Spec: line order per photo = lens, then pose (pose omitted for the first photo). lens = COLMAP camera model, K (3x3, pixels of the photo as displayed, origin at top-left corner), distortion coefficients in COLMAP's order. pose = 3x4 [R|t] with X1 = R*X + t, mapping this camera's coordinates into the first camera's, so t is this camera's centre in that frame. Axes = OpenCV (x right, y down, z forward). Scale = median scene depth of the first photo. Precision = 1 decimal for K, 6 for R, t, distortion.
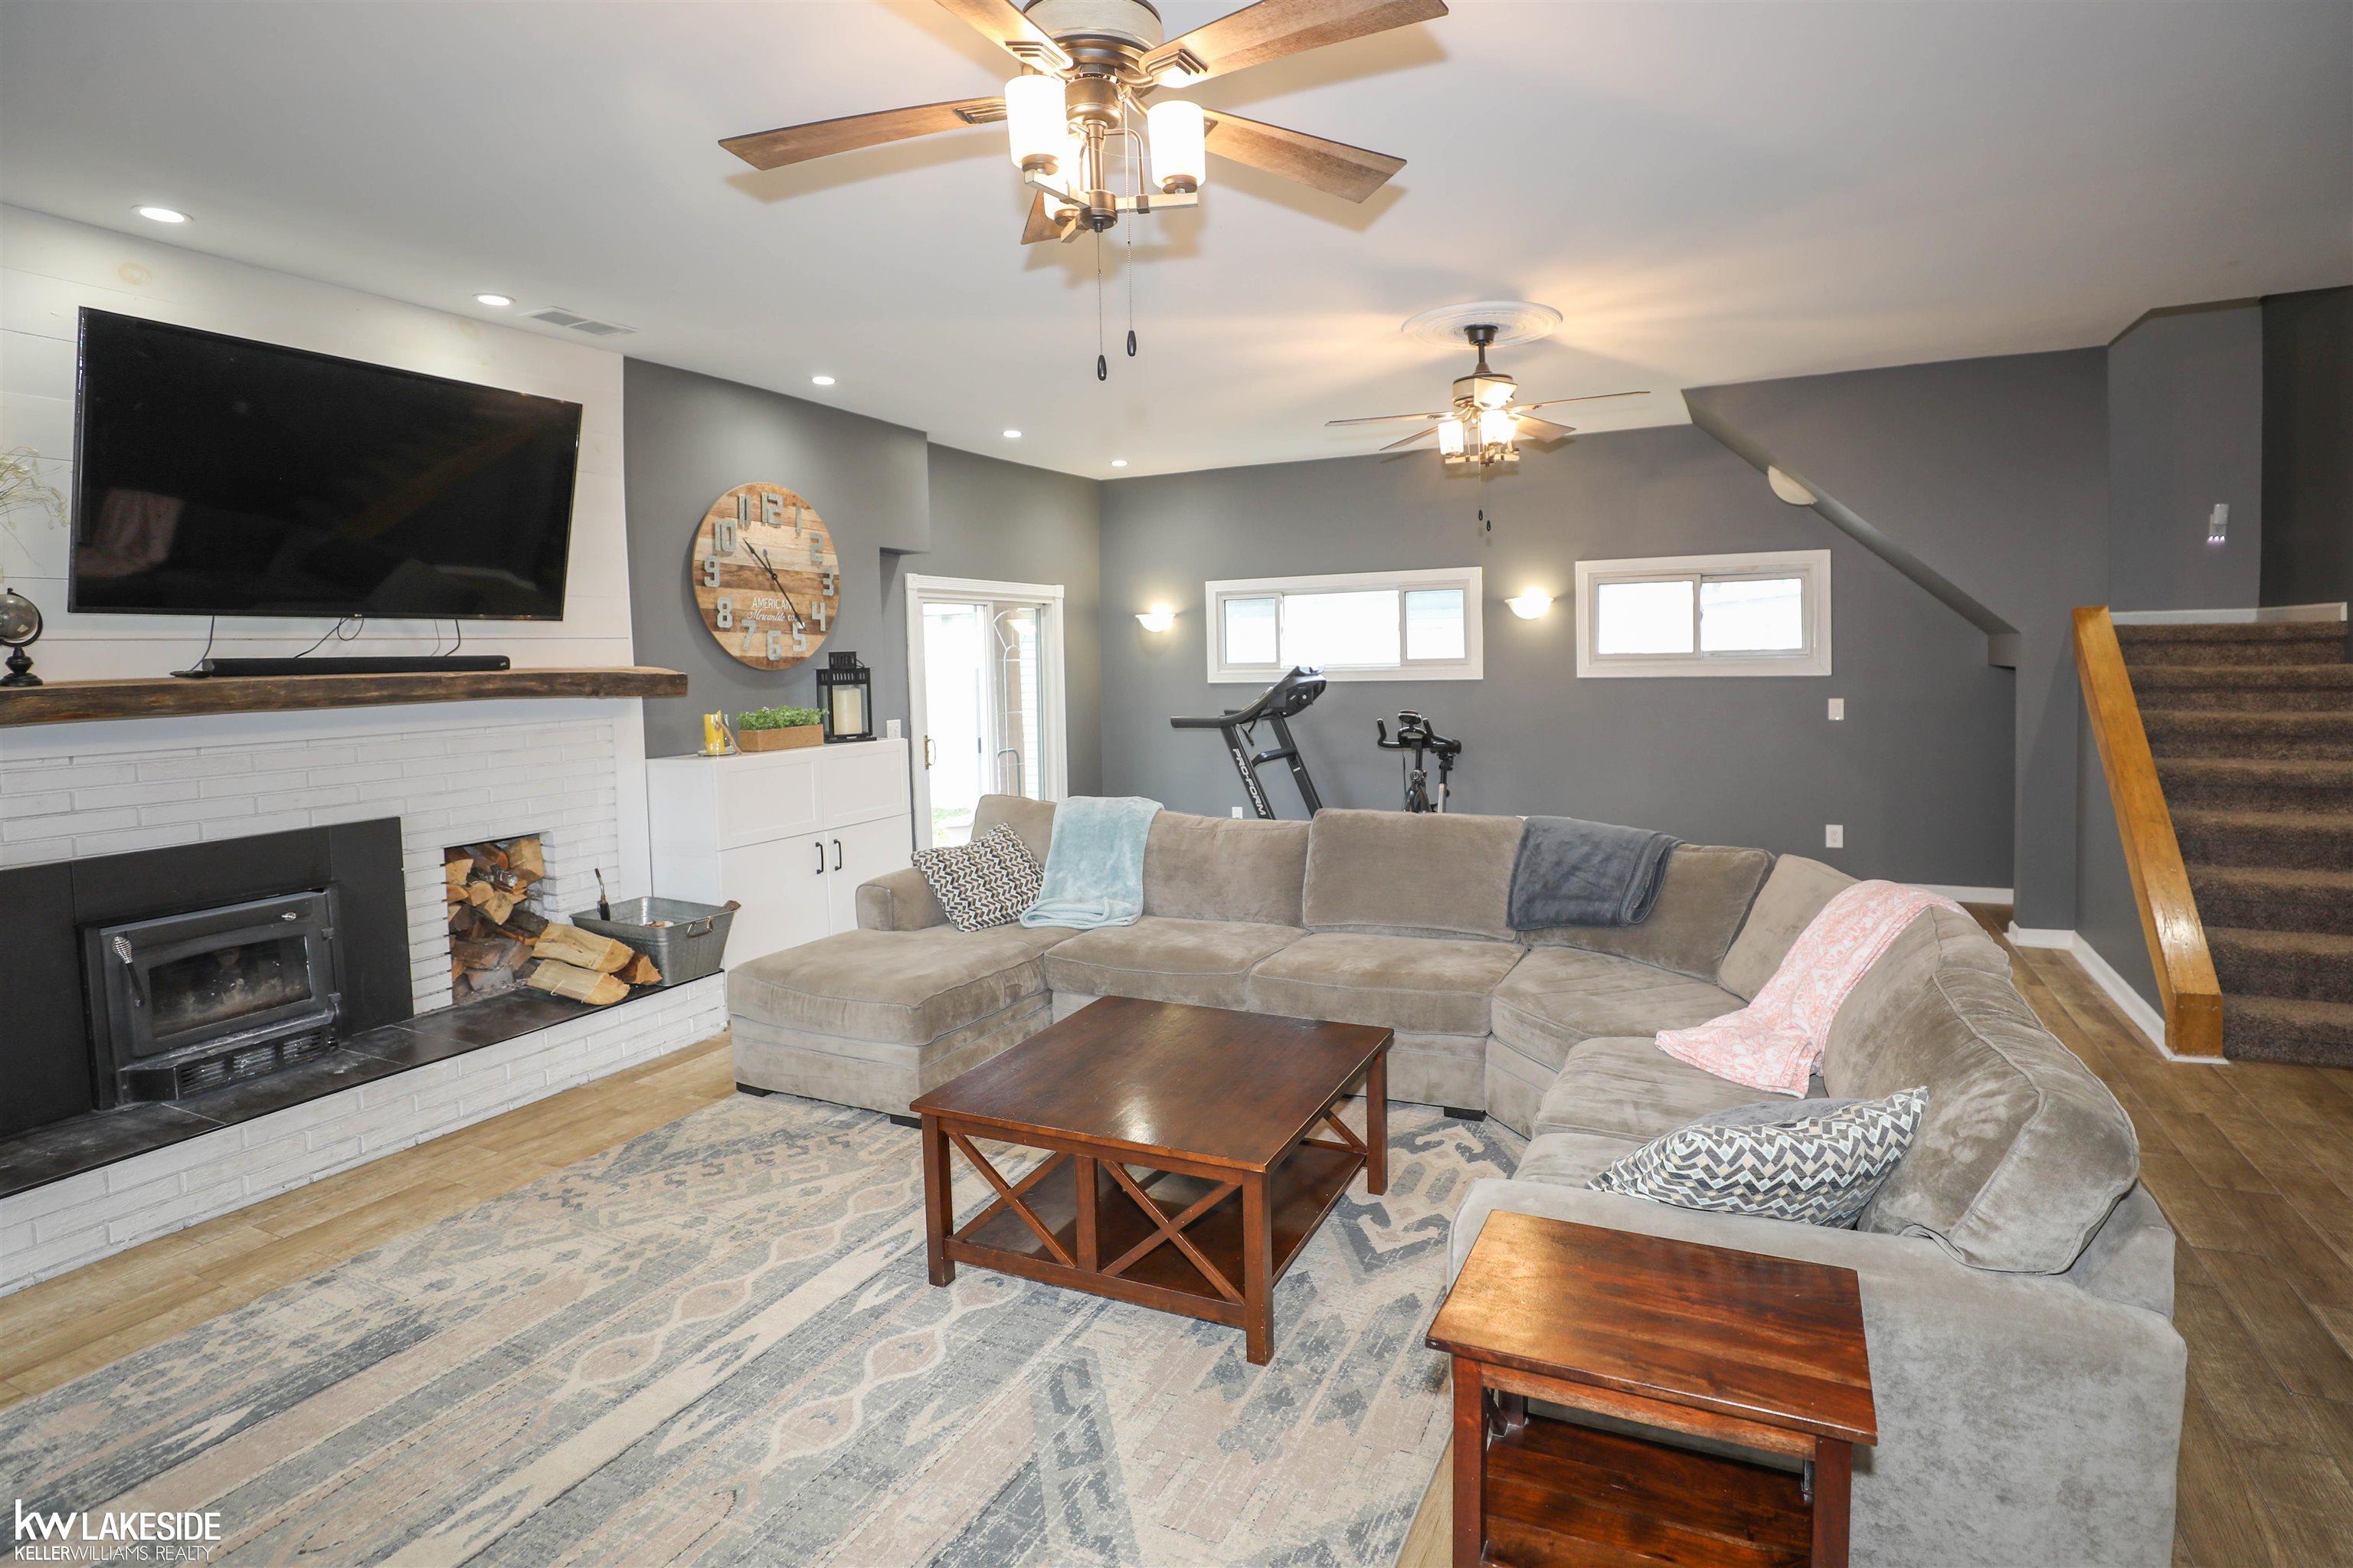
lens RADIAL K [[1136.7, 0, 1203.3], [0, 1136.7, 720.3], [0, 0, 1]] dist [-0.039827, 0.008979]
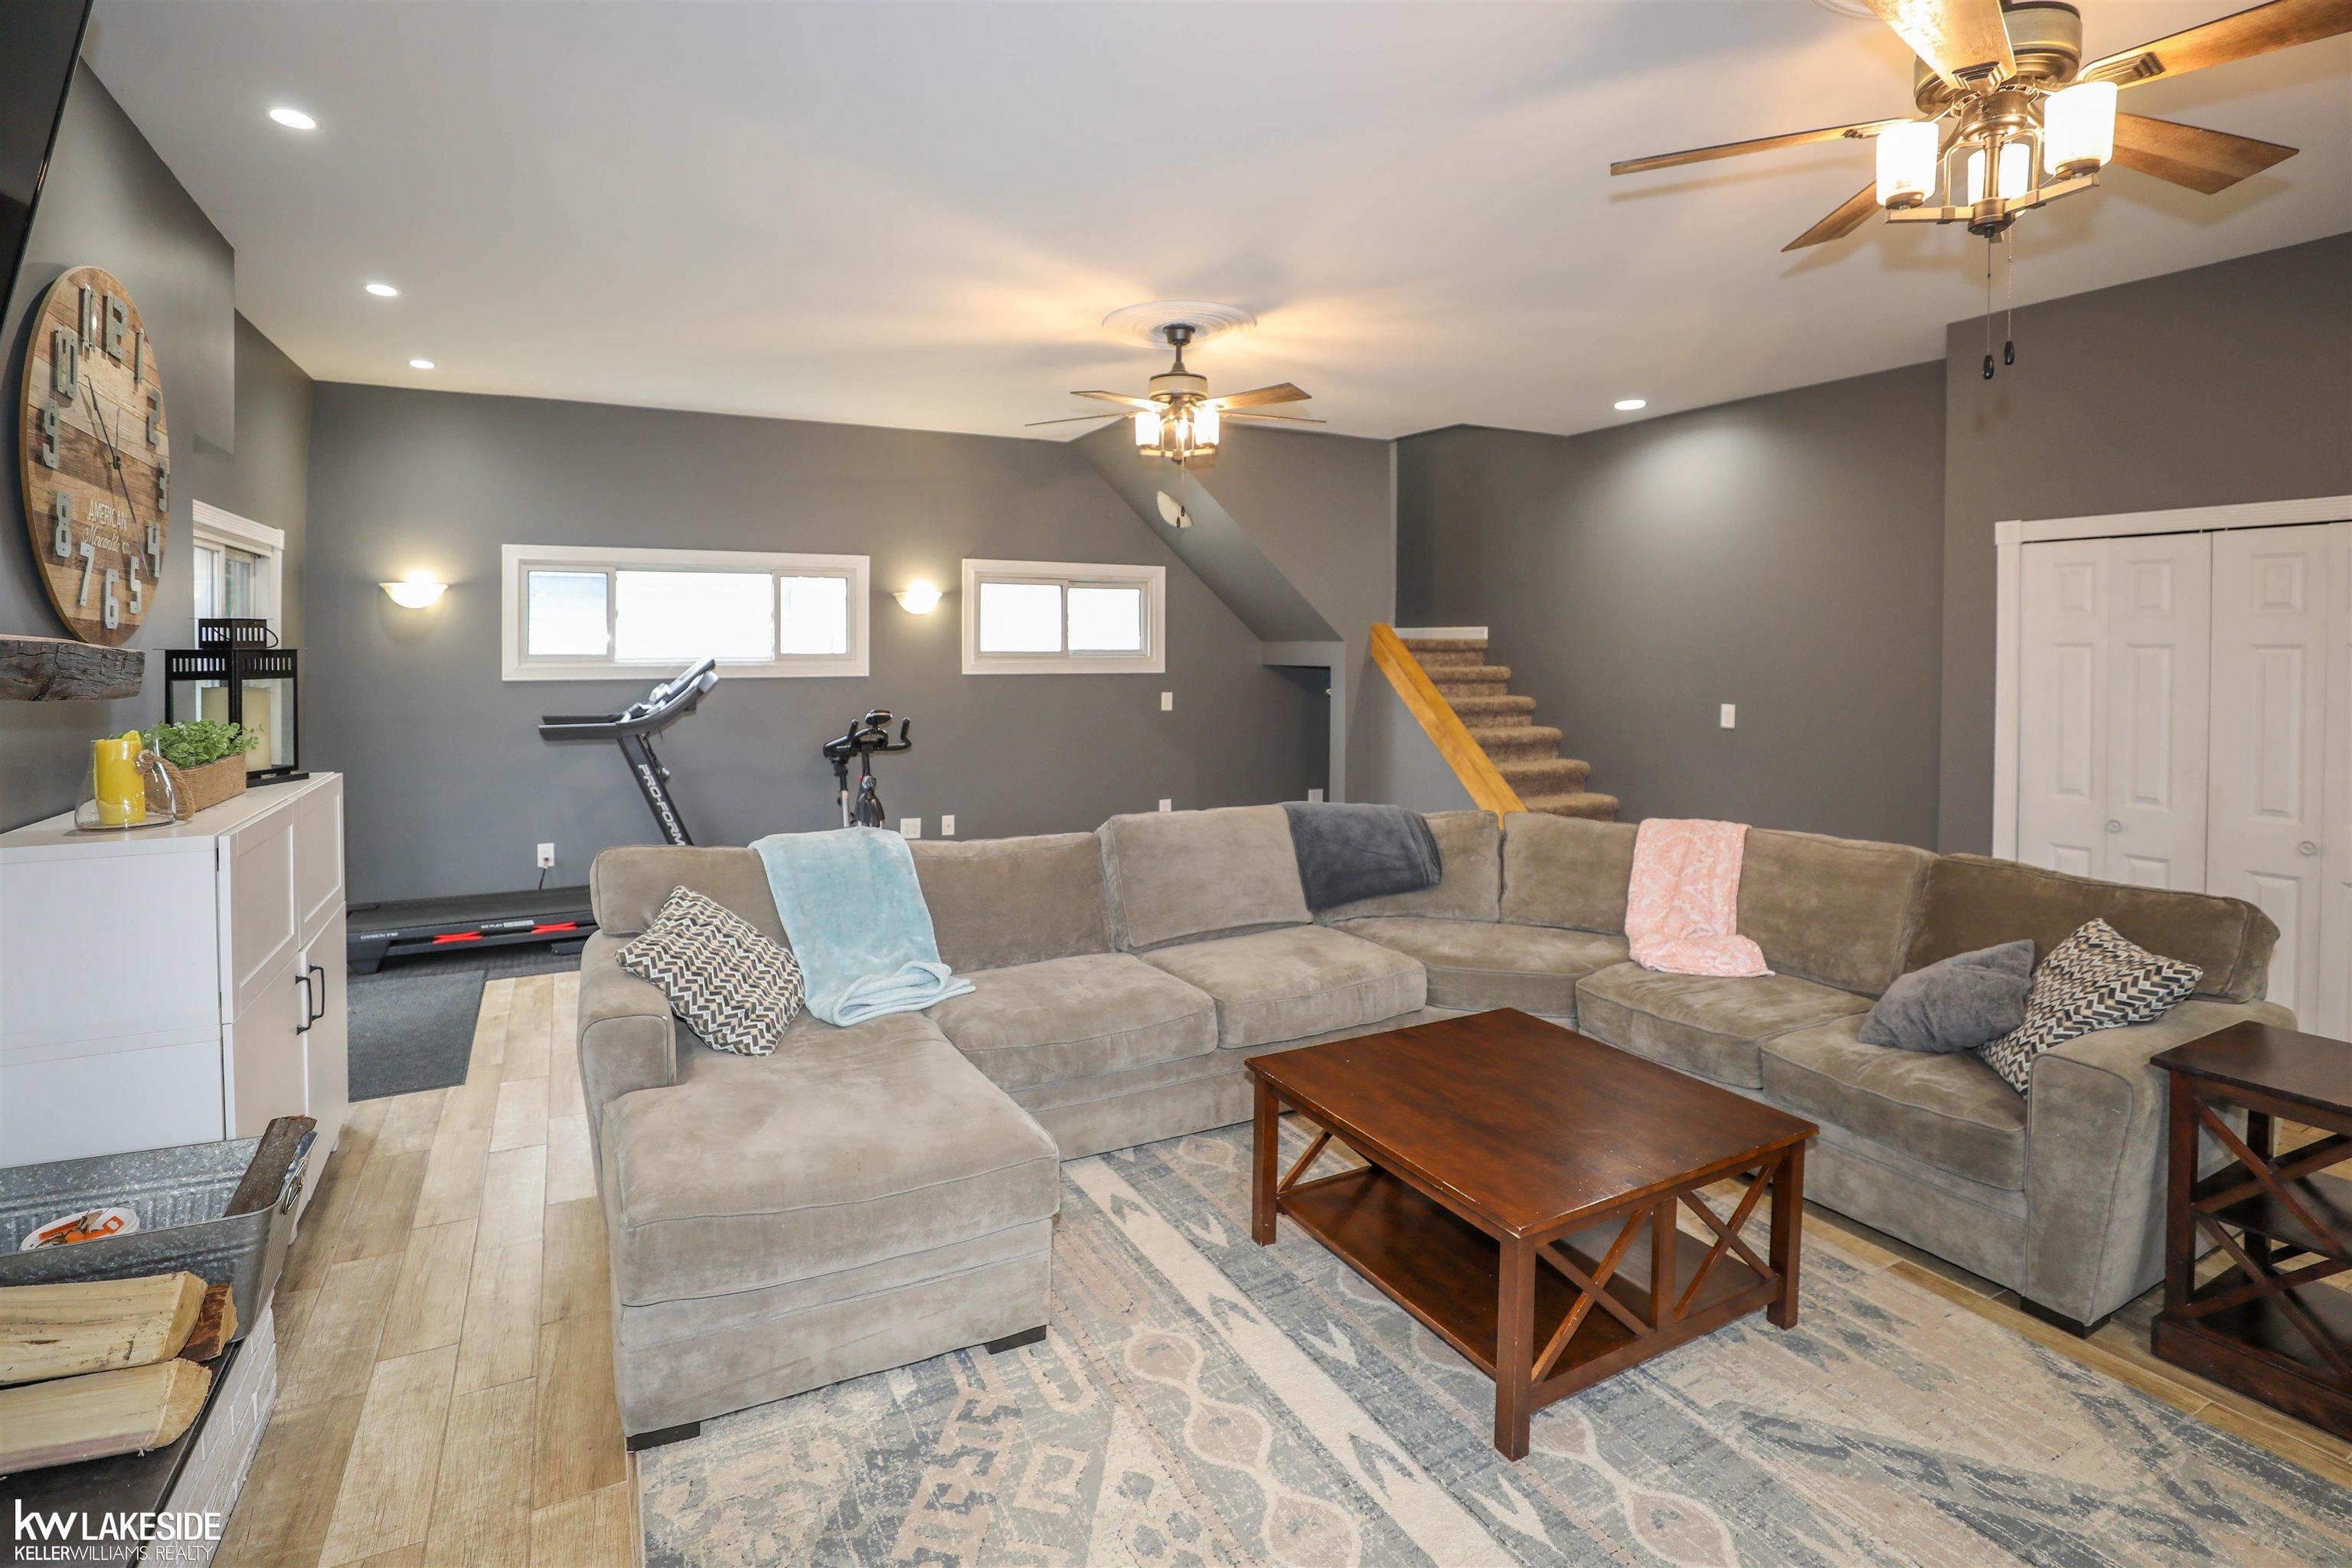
lens RADIAL K [[1136.2, 0, 1124.1], [0, 1136.2, 666.6], [0, 0, 1]] dist [-0.039827, 0.008979]
pose [[0.622465, 0.010146, 0.782582, -0.541199], [0.028207, 0.998976, -0.035386, -0.007272], [-0.782139, 0.044101, 0.621541, 0.388832]]
